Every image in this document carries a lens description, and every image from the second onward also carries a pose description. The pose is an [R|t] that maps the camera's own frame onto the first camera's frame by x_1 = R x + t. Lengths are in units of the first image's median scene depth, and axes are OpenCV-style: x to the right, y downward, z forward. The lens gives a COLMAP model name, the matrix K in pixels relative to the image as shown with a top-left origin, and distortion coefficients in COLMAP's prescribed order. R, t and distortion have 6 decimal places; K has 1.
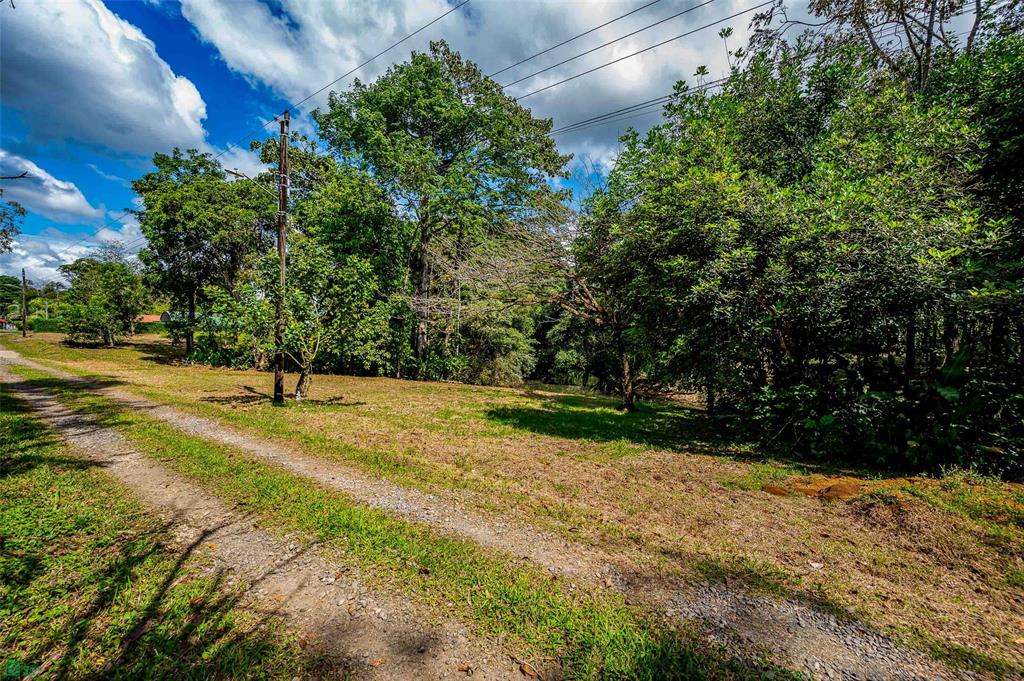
lens RADIAL K [[404.8, 0, 512.0], [0, 404.8, 340.5], [0, 0, 1]] dist [0.000718, -0.000039]
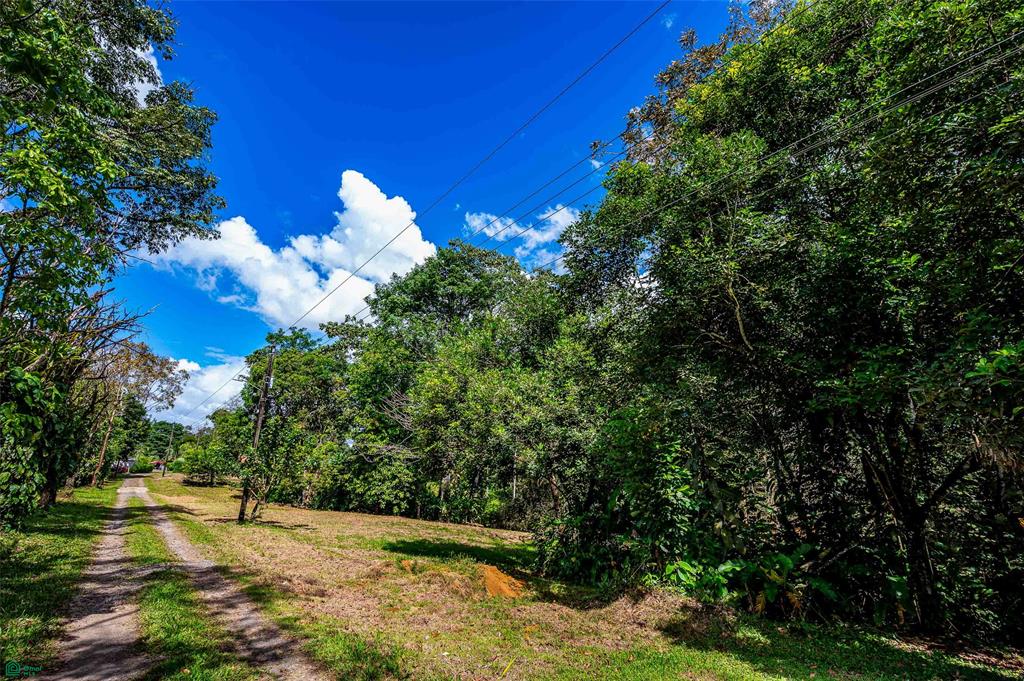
lens RADIAL K [[455.2, 0, 512.0], [0, 455.2, 340.5], [0, 0, 1]] dist [-0.000350, -0.000058]
pose [[0.965054, -0.072962, -0.251691, 0.331475], [-0.005349, 0.954774, -0.297286, 0.001508], [0.261998, 0.288243, 0.921017, -0.193913]]
